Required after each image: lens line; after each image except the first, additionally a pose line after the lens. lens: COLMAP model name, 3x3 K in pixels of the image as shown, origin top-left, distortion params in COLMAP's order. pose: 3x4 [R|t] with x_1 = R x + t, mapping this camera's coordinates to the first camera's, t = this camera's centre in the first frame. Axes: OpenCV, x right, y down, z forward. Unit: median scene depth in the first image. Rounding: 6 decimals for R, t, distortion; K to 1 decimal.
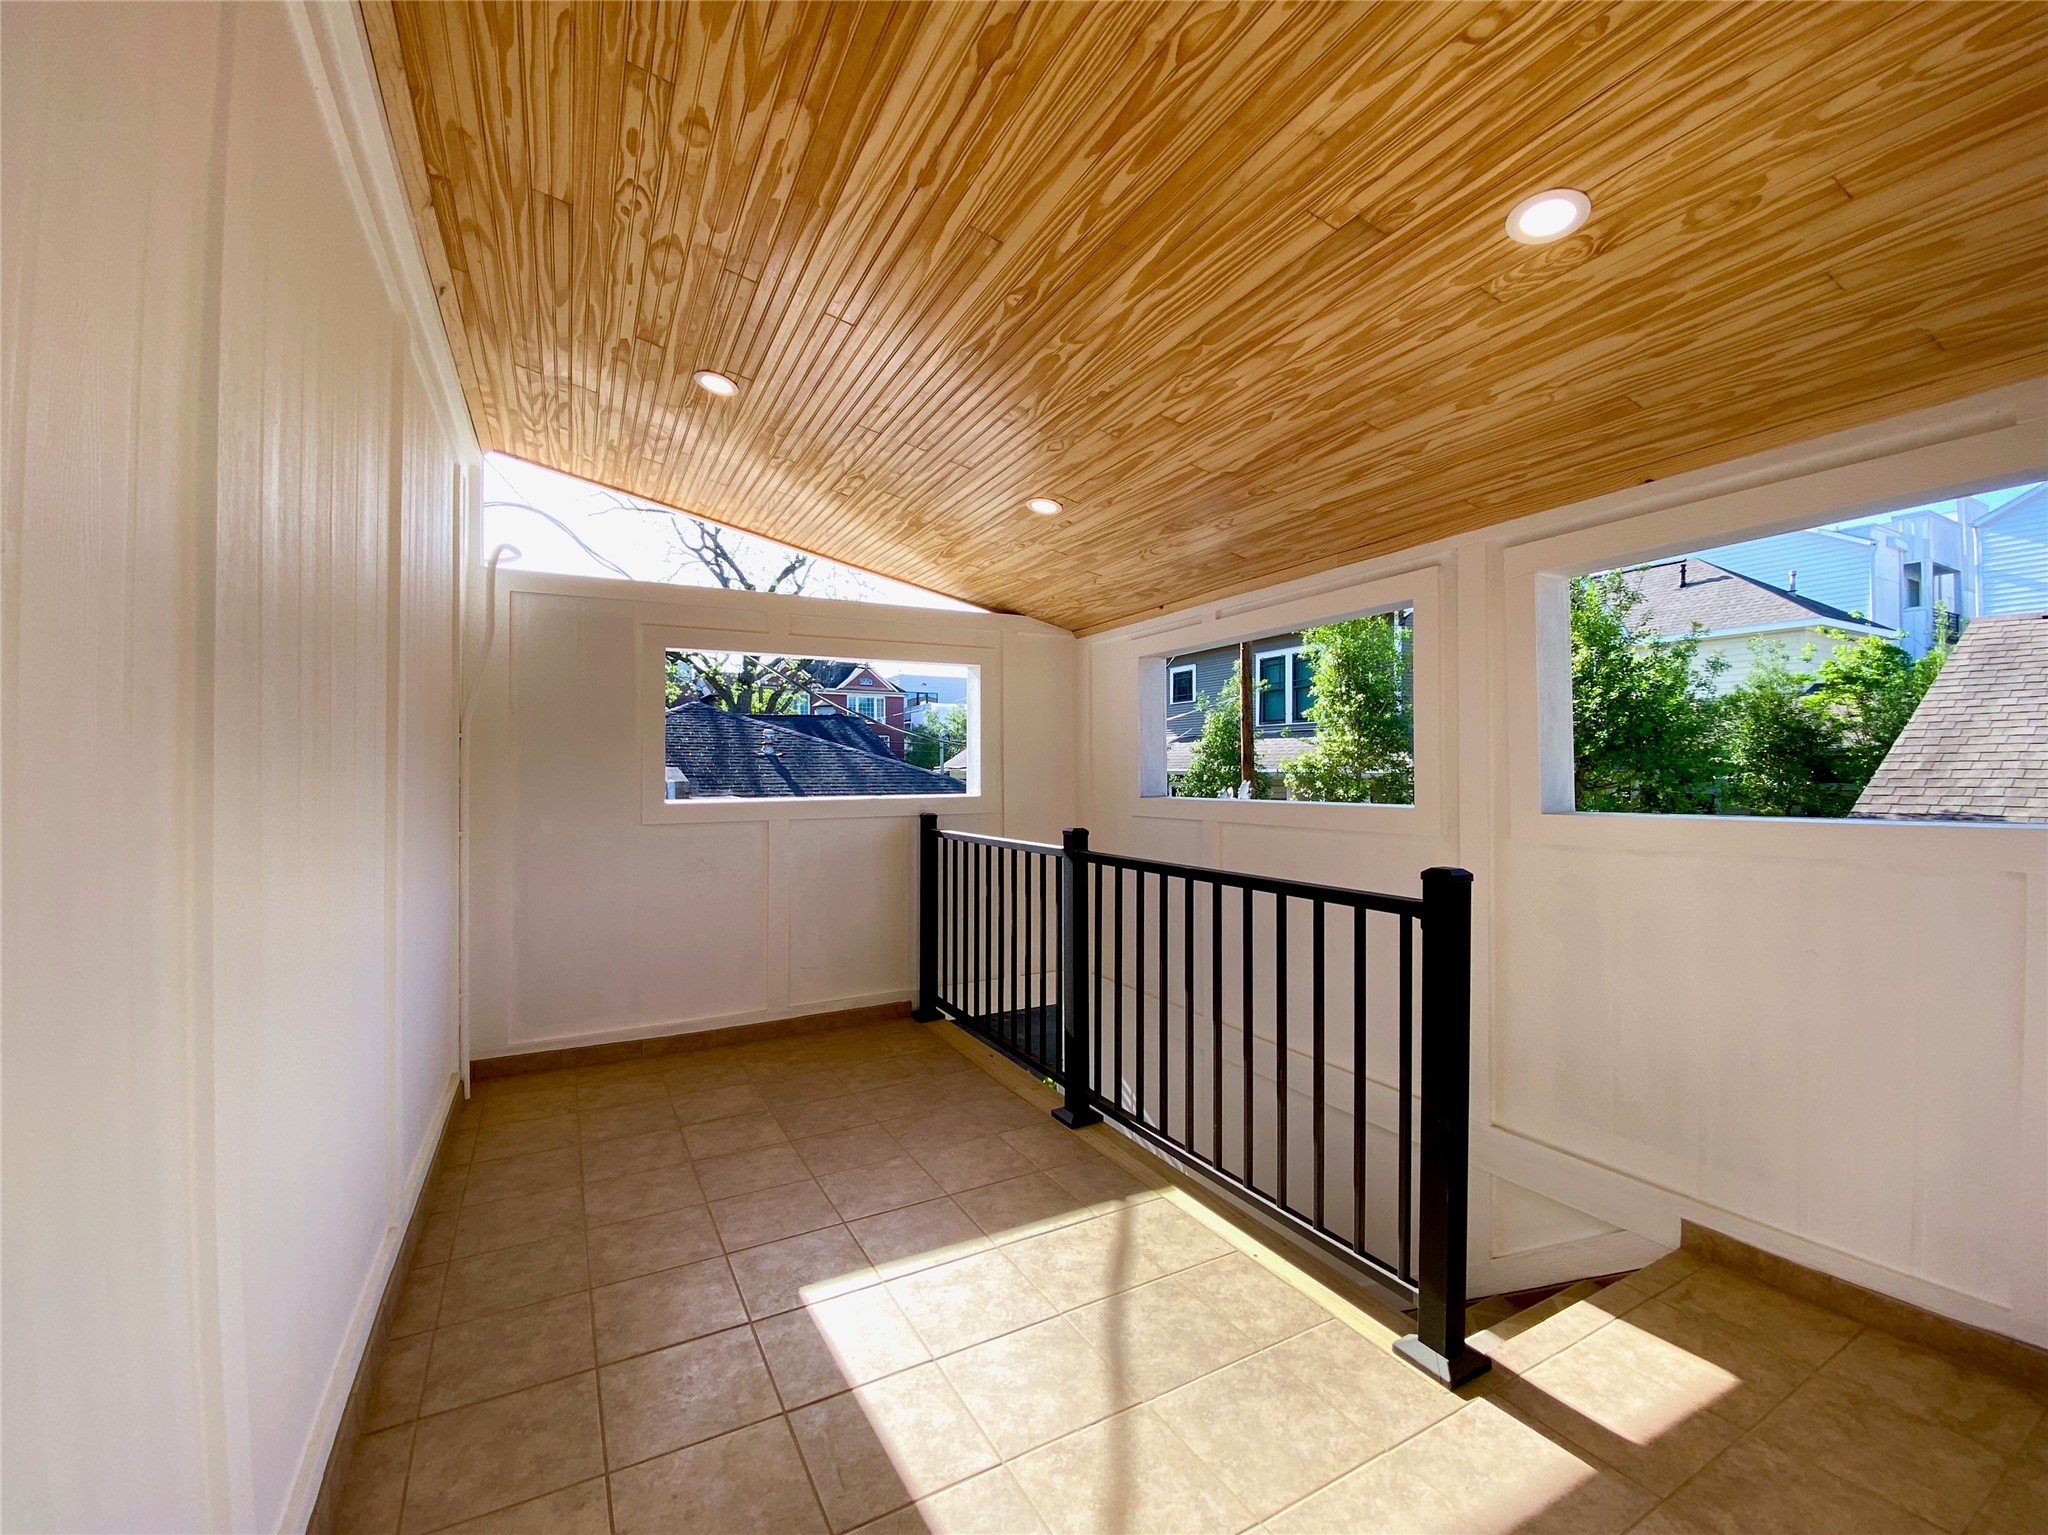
lens RADIAL K [[841.2, 0, 1020.3], [0, 841.2, 769.1], [0, 0, 1]] dist [0.017708, -0.016874]
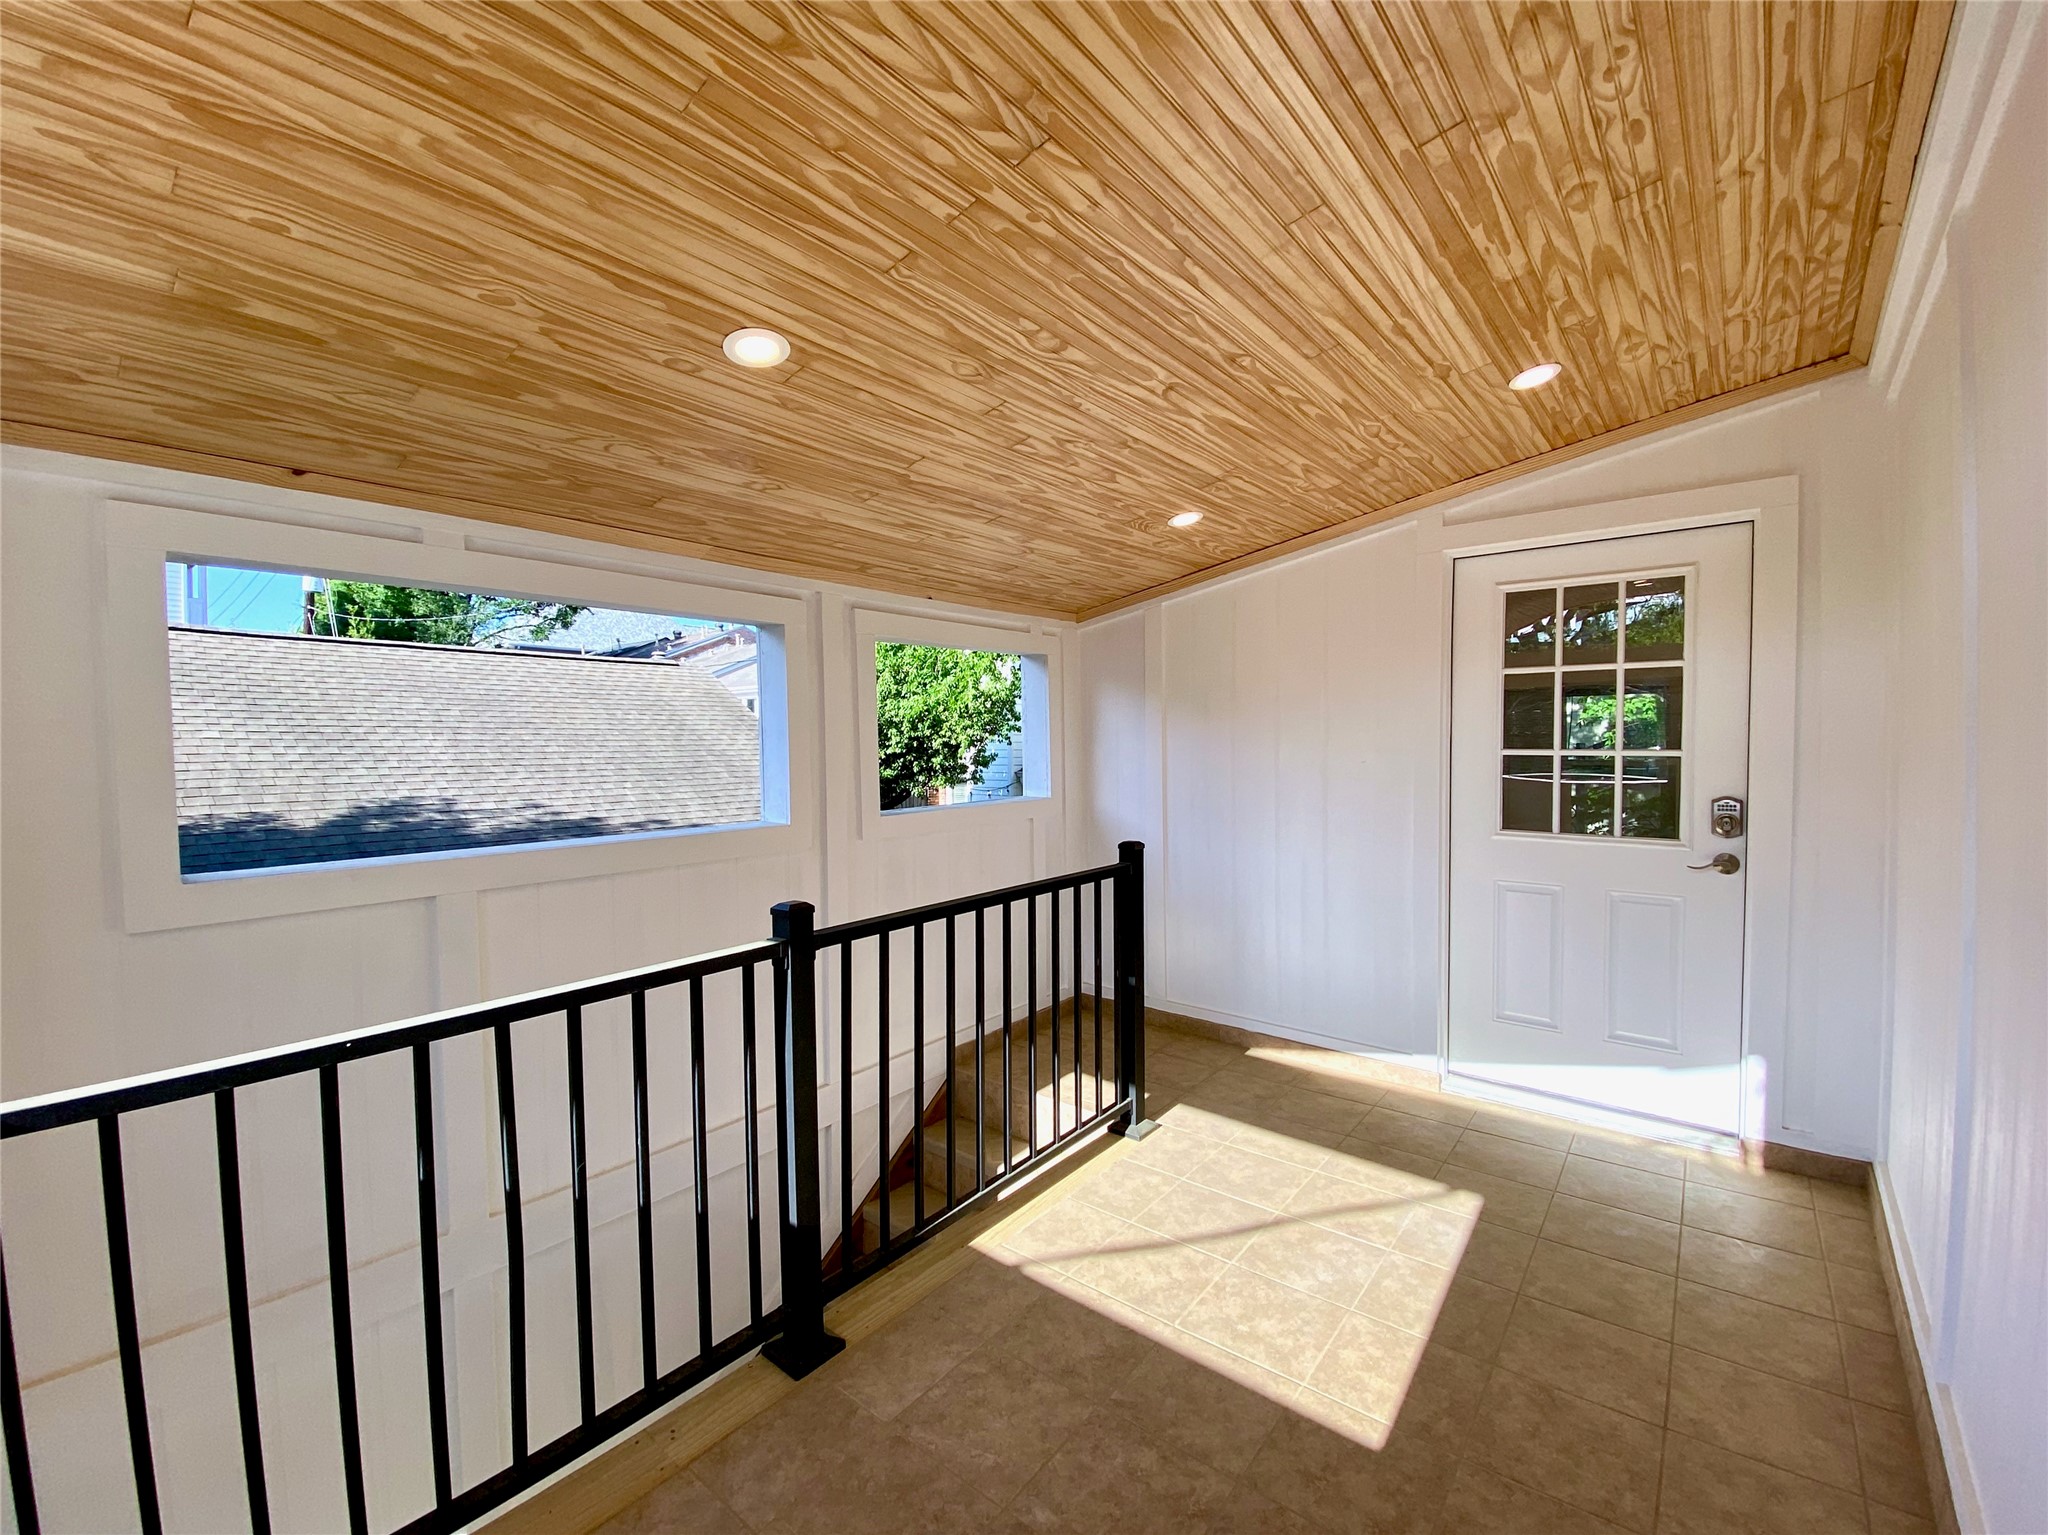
lens RADIAL K [[841.2, 0, 1020.3], [0, 841.2, 769.1], [0, 0, 1]] dist [0.017708, -0.016874]
pose [[-0.364467, -0.018889, 0.931025, -0.883171], [0.011168, 0.999634, 0.024653, -0.066321], [-0.931149, 0.019383, -0.364123, 1.614378]]
